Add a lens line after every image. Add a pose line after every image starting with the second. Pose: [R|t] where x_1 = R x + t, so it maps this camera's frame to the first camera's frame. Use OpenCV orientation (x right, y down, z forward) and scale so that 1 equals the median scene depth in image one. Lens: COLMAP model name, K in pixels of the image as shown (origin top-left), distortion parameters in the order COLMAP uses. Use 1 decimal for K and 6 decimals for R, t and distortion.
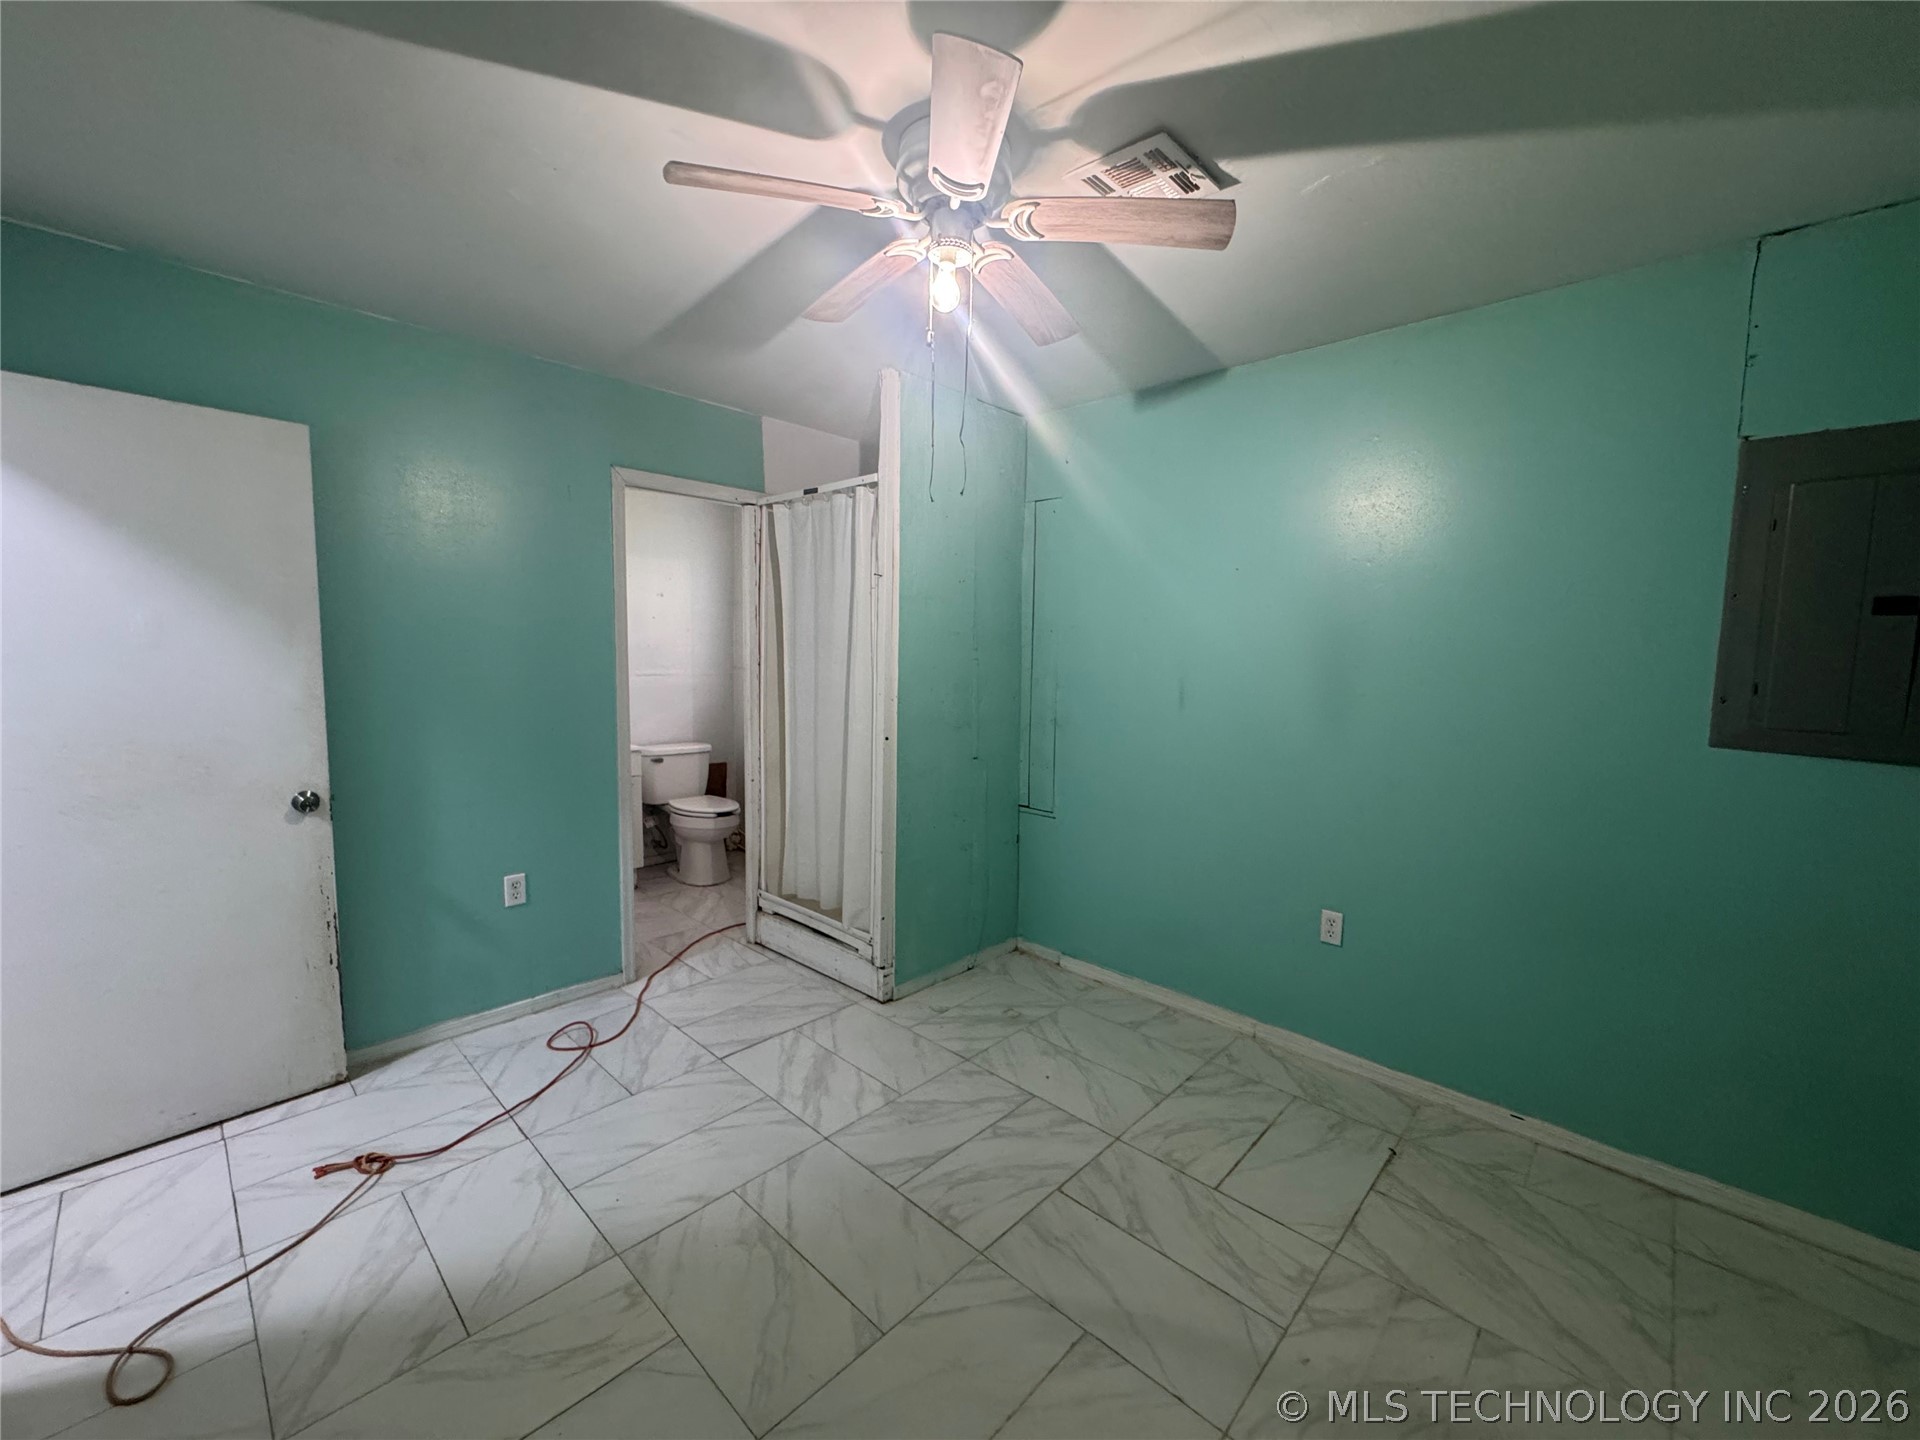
lens RADIAL K [[767.9, 0, 963.0], [0, 767.9, 721.5], [0, 0, 1]] dist [-0.003154, -0.000037]
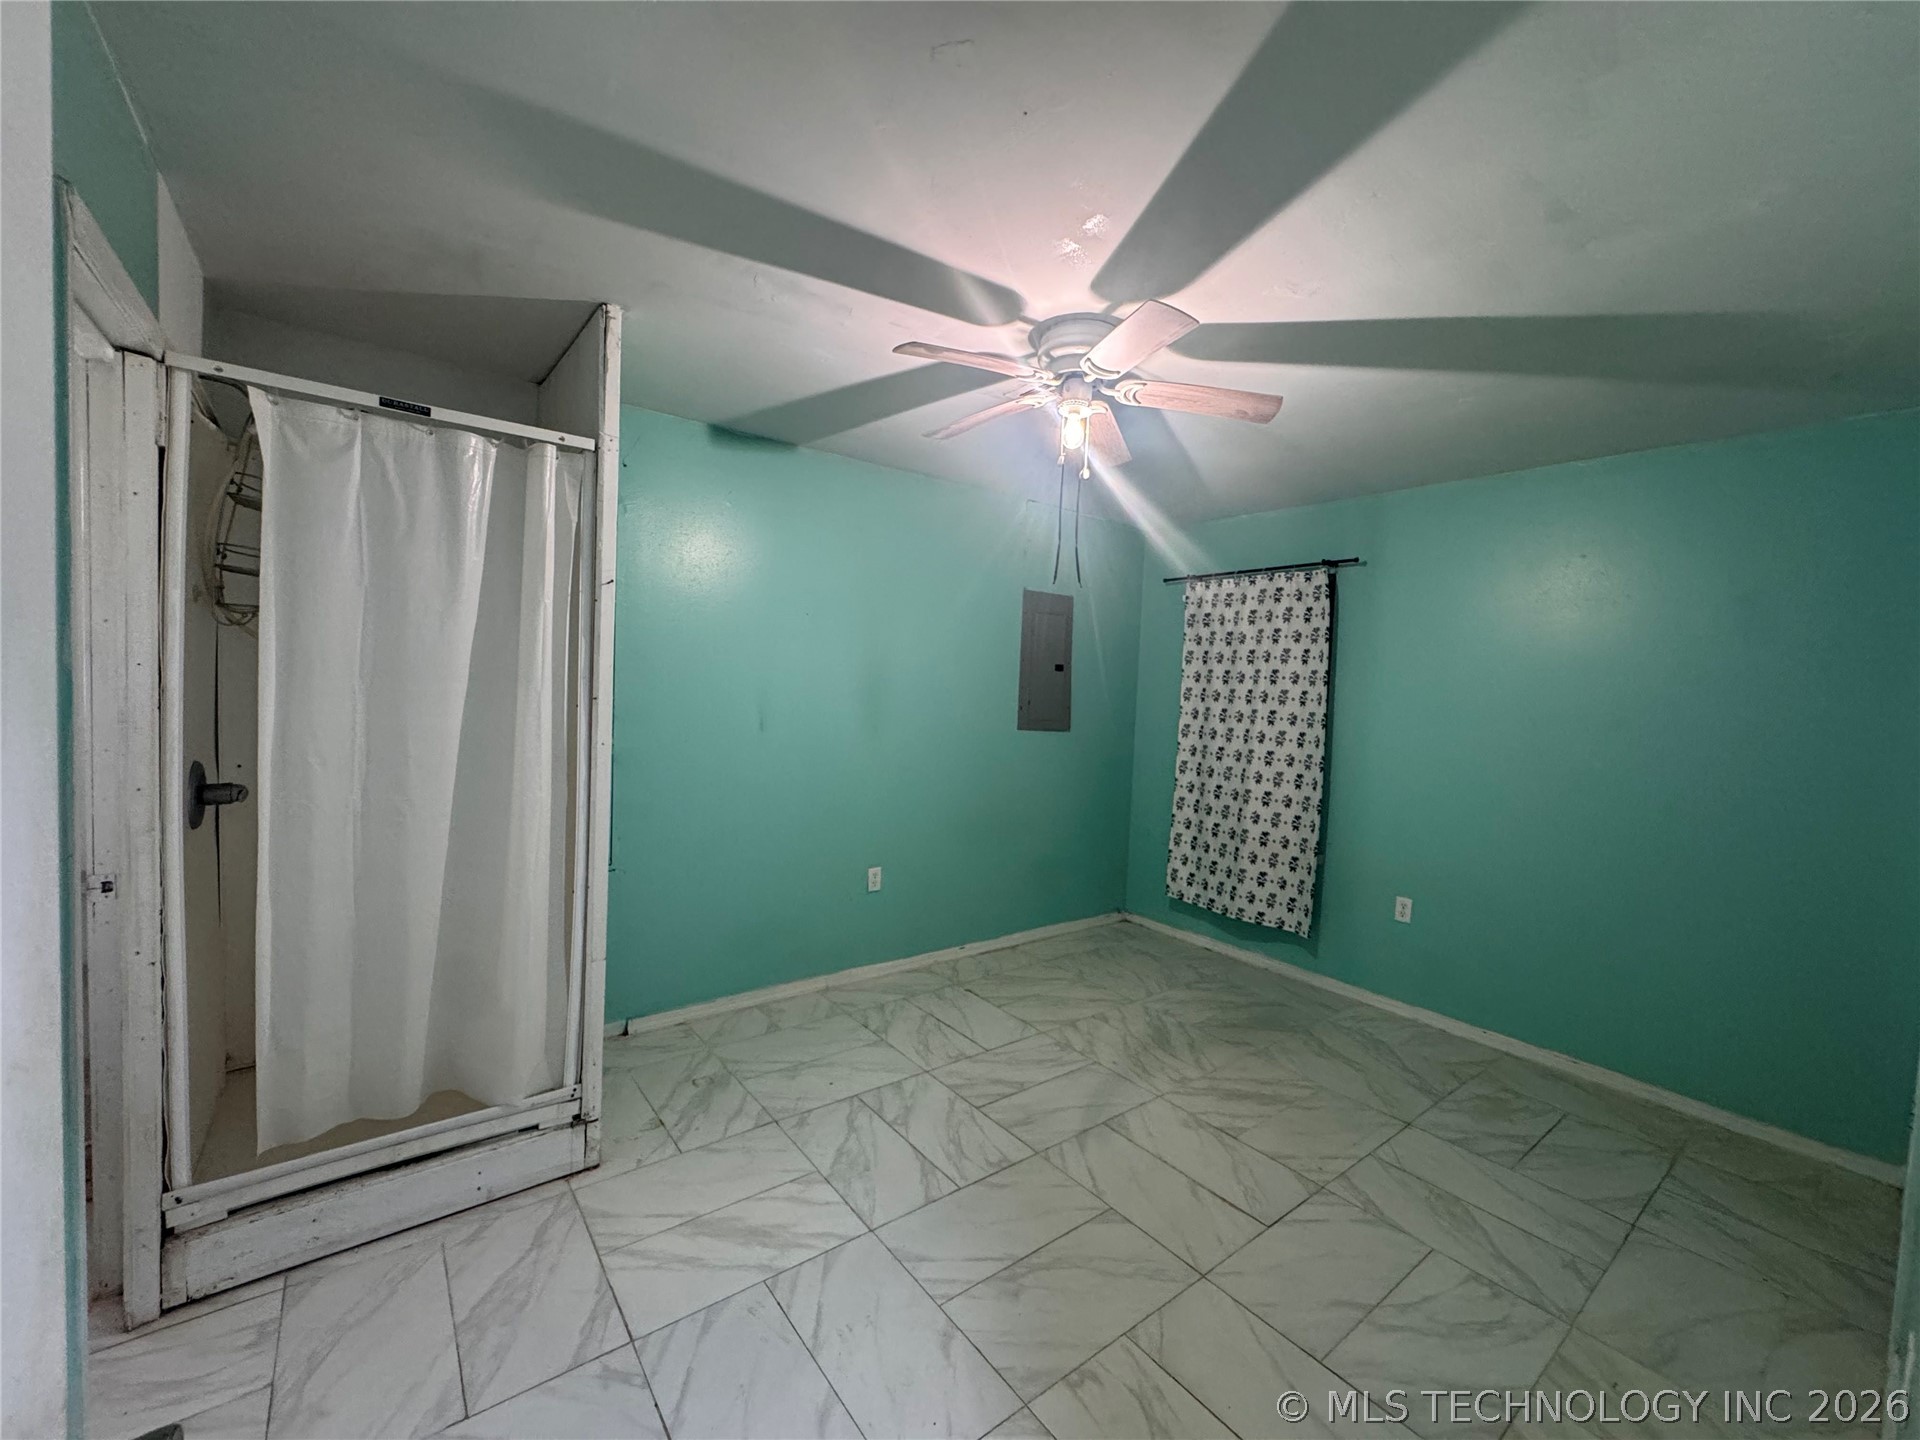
lens RADIAL K [[767.9, 0, 963.0], [0, 767.9, 721.5], [0, 0, 1]] dist [-0.003154, -0.000037]
pose [[0.157128, -0.062532, 0.985597, -0.929144], [0.056004, 0.996952, 0.054324, -0.092450], [-0.985989, 0.046661, 0.160151, 0.656353]]
